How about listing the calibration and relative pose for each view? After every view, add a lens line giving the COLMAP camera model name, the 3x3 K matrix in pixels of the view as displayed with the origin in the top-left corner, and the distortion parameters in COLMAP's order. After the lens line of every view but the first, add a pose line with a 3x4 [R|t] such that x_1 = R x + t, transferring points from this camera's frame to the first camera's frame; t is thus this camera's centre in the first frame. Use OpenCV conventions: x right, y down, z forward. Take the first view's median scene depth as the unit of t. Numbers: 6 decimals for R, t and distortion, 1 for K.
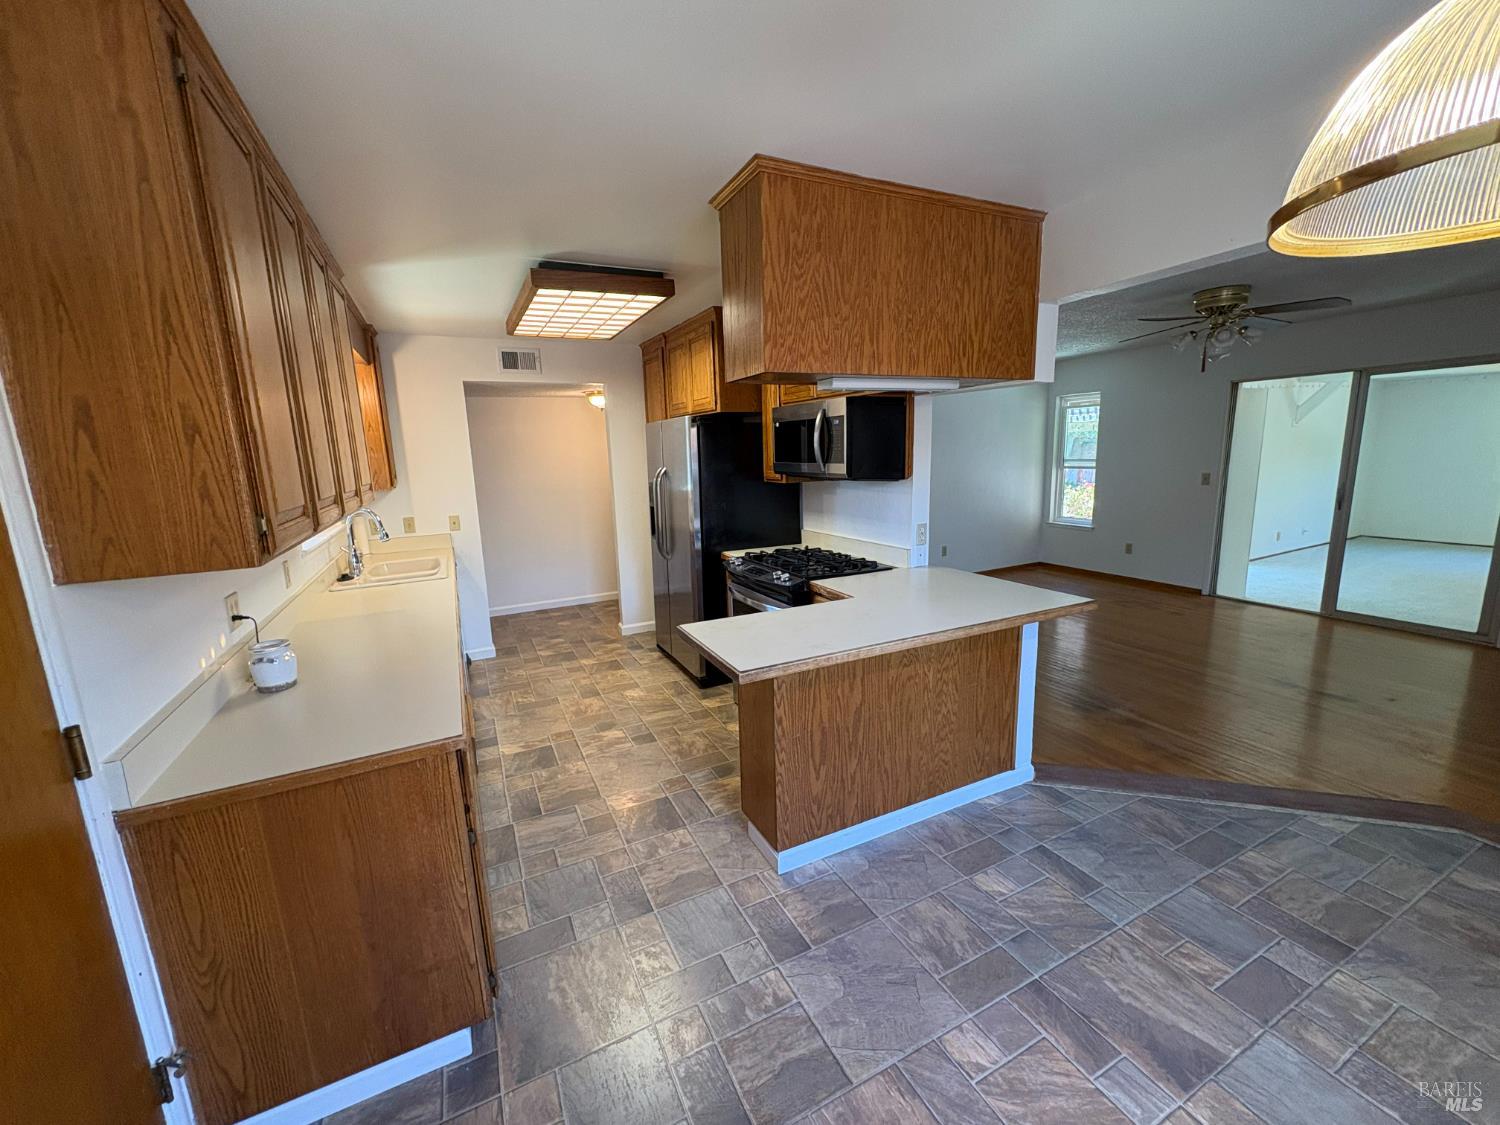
lens RADIAL K [[600.3, 0, 750.0], [0, 600.3, 562.5], [0, 0, 1]] dist [0.001192, 0.000016]
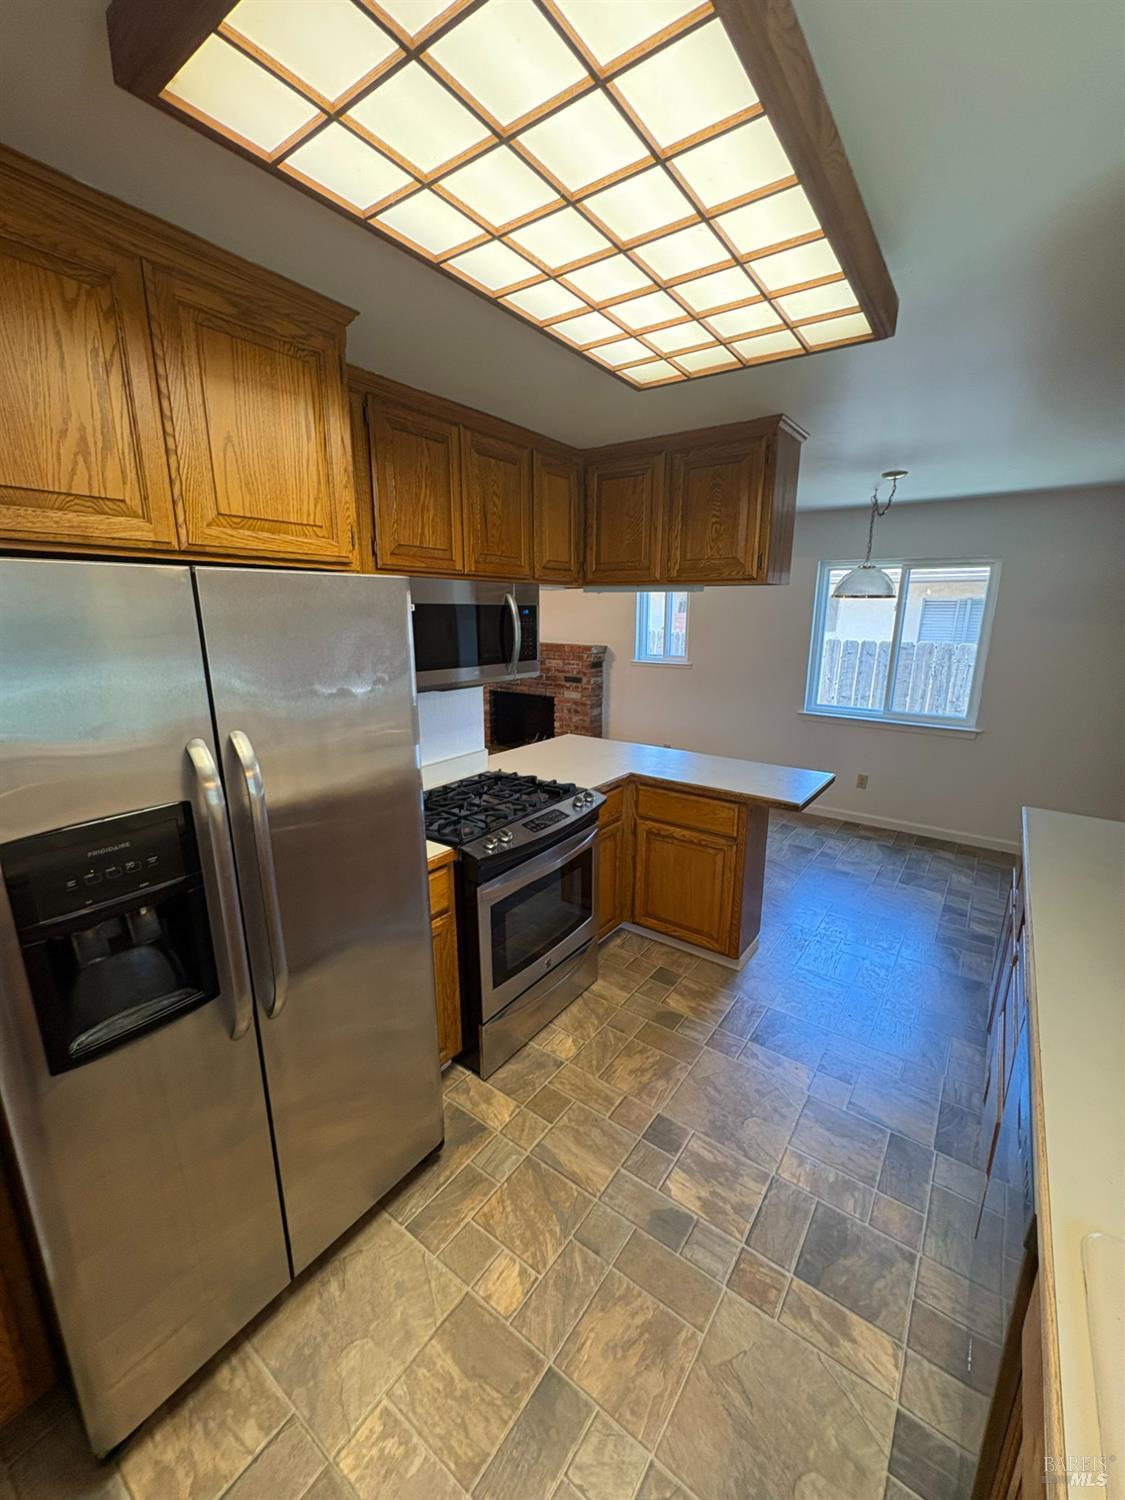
lens RADIAL K [[600.3, 0, 562.5], [0, 600.3, 750.0], [0, 0, 1]] dist [0.001192, 0.000016]
pose [[-0.459920, -0.174044, 0.870737, -0.531913], [0.177907, 0.942659, 0.282389, -0.231535], [-0.869956, 0.284786, -0.402584, 1.113224]]
